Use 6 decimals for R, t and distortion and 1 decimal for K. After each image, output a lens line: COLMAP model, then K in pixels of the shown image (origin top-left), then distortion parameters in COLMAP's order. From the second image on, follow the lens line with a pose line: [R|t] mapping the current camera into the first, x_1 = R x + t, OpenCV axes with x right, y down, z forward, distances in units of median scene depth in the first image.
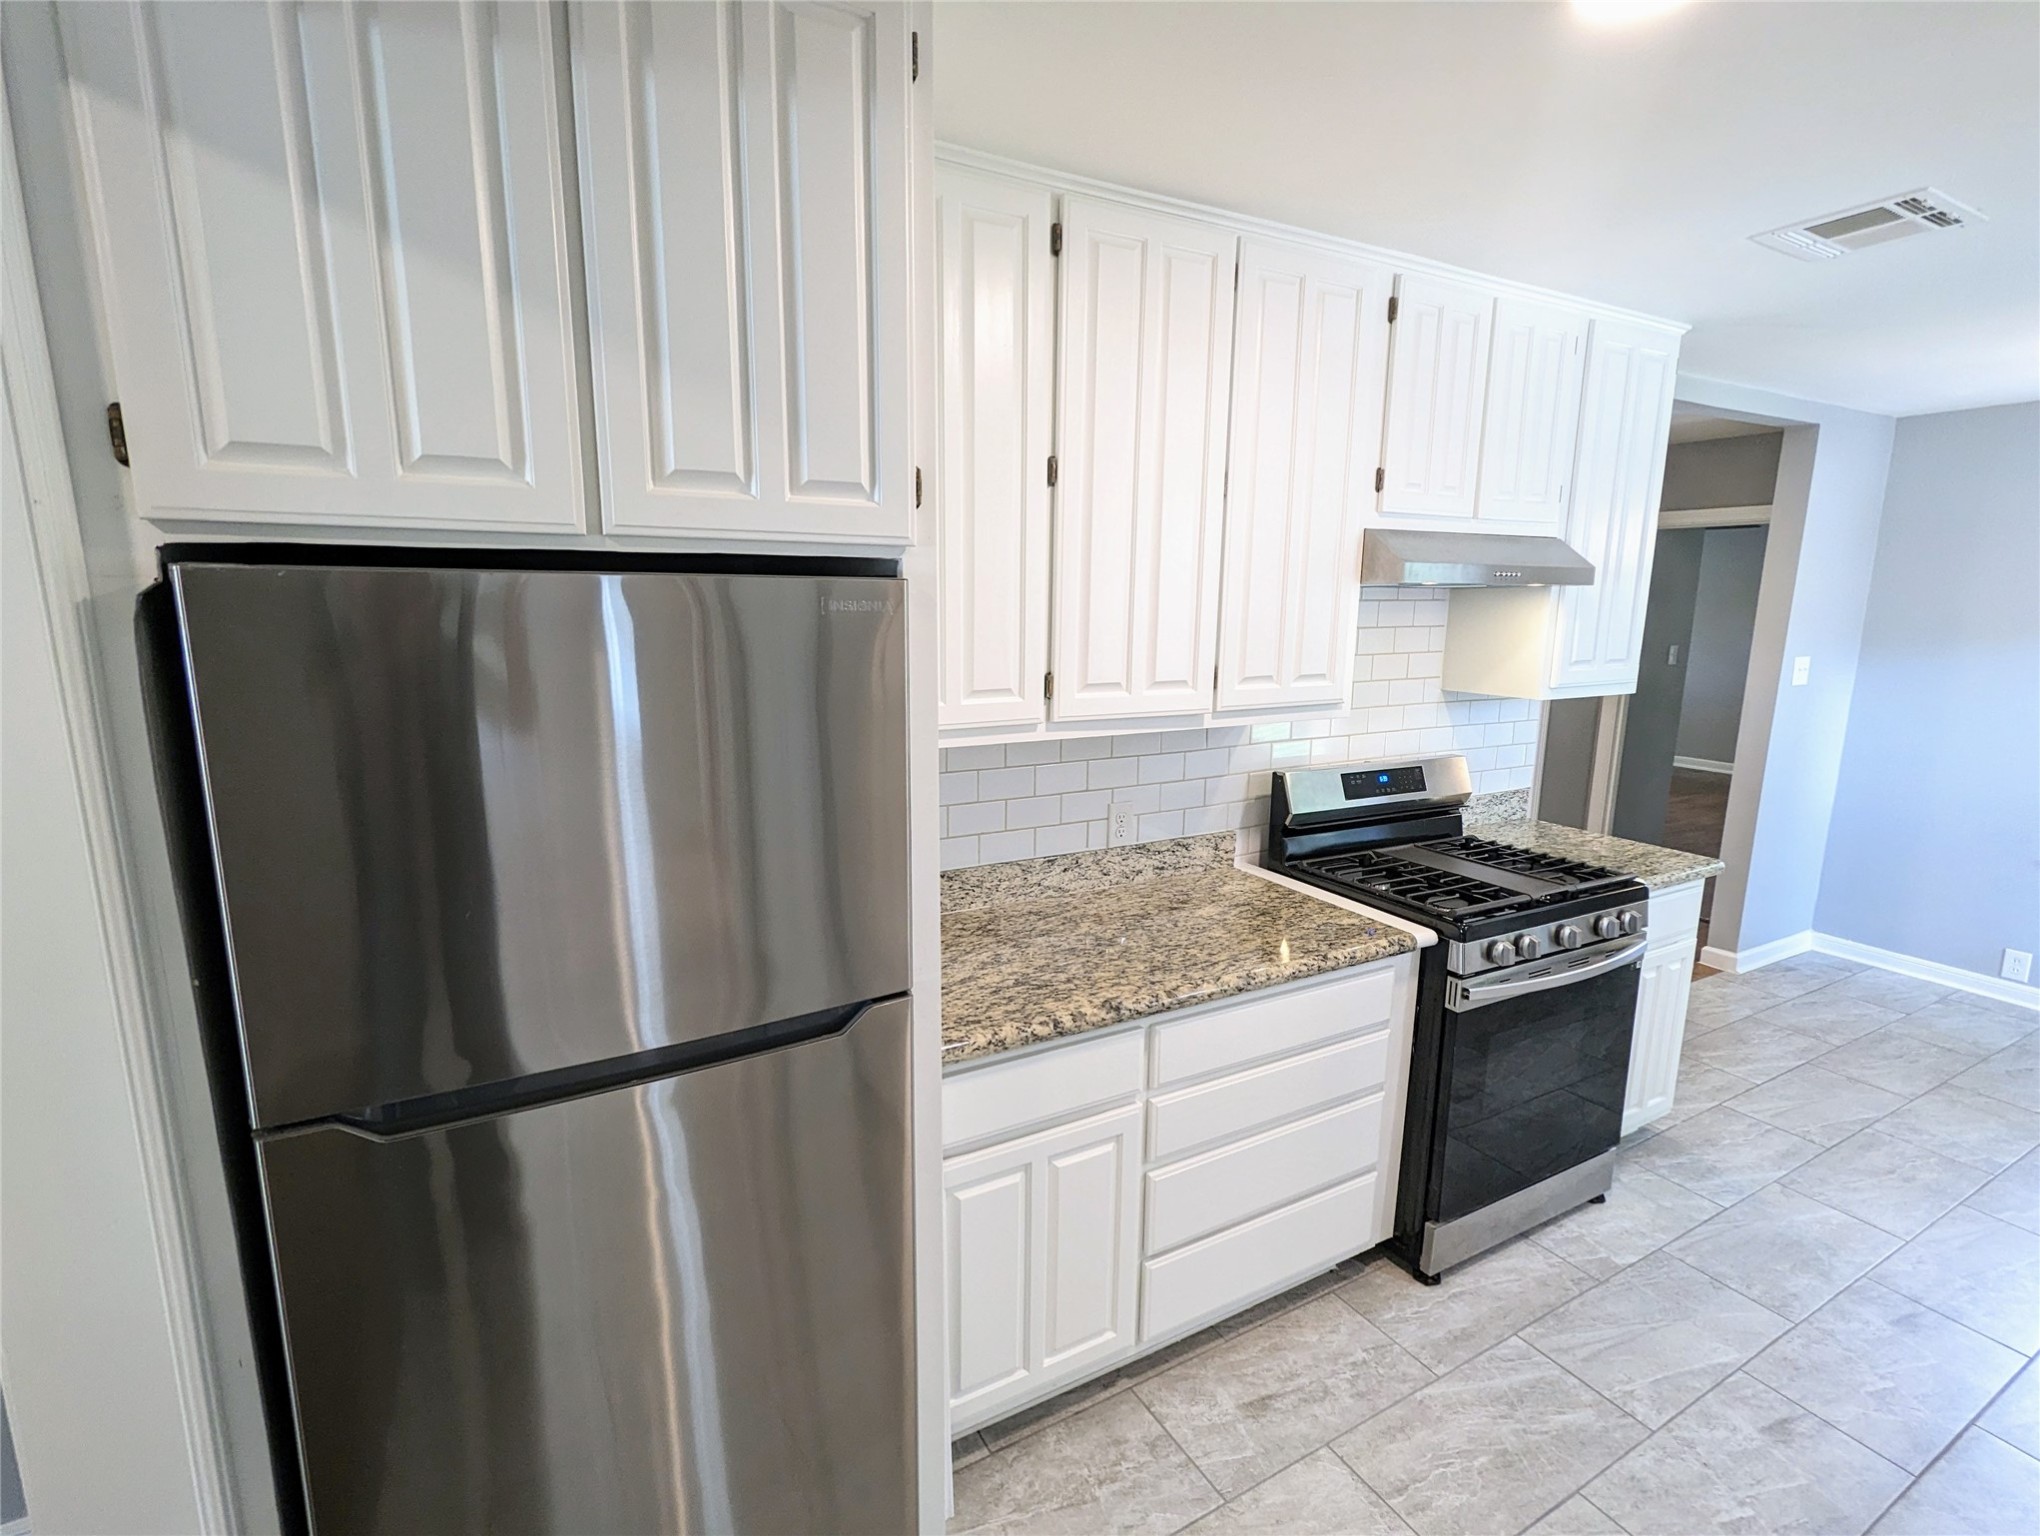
lens RADIAL K [[967.7, 0, 1020.8], [0, 967.7, 777.0], [0, 0, 1]] dist [0.000436, -0.000470]
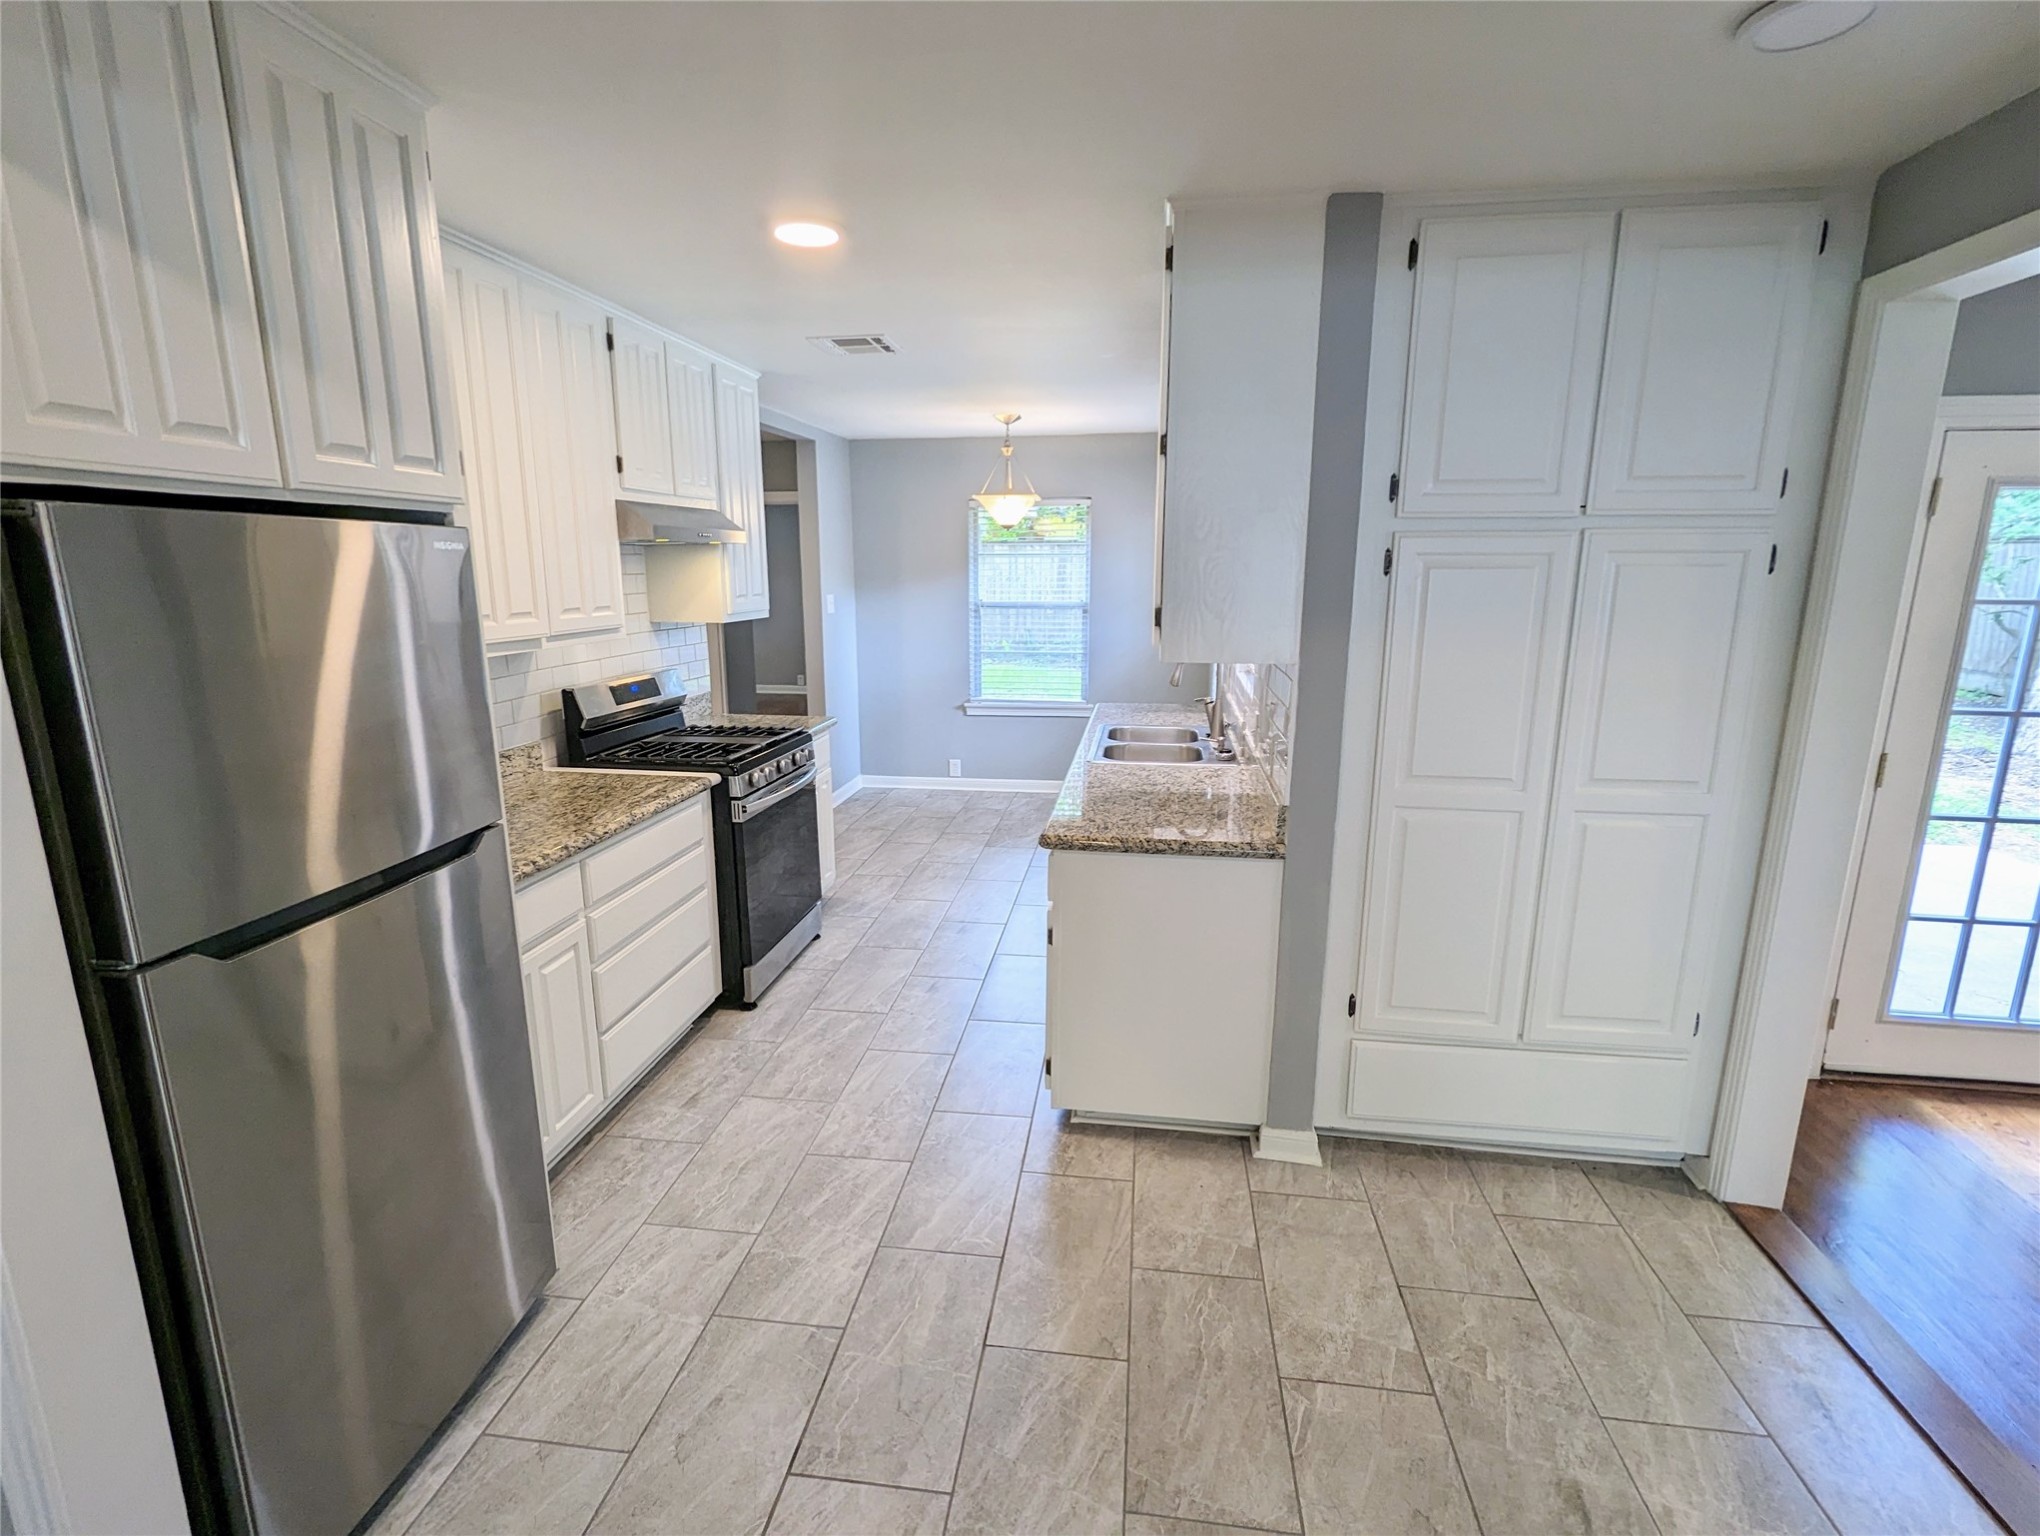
lens RADIAL K [[959.8, 0, 1016.4], [0, 959.8, 777.6], [0, 0, 1]] dist [-0.000488, -0.001500]
pose [[0.604410, -0.180351, 0.775991, -0.423598], [0.152458, 0.982221, 0.109535, 0.068677], [-0.781950, 0.052102, 0.621160, -0.270198]]
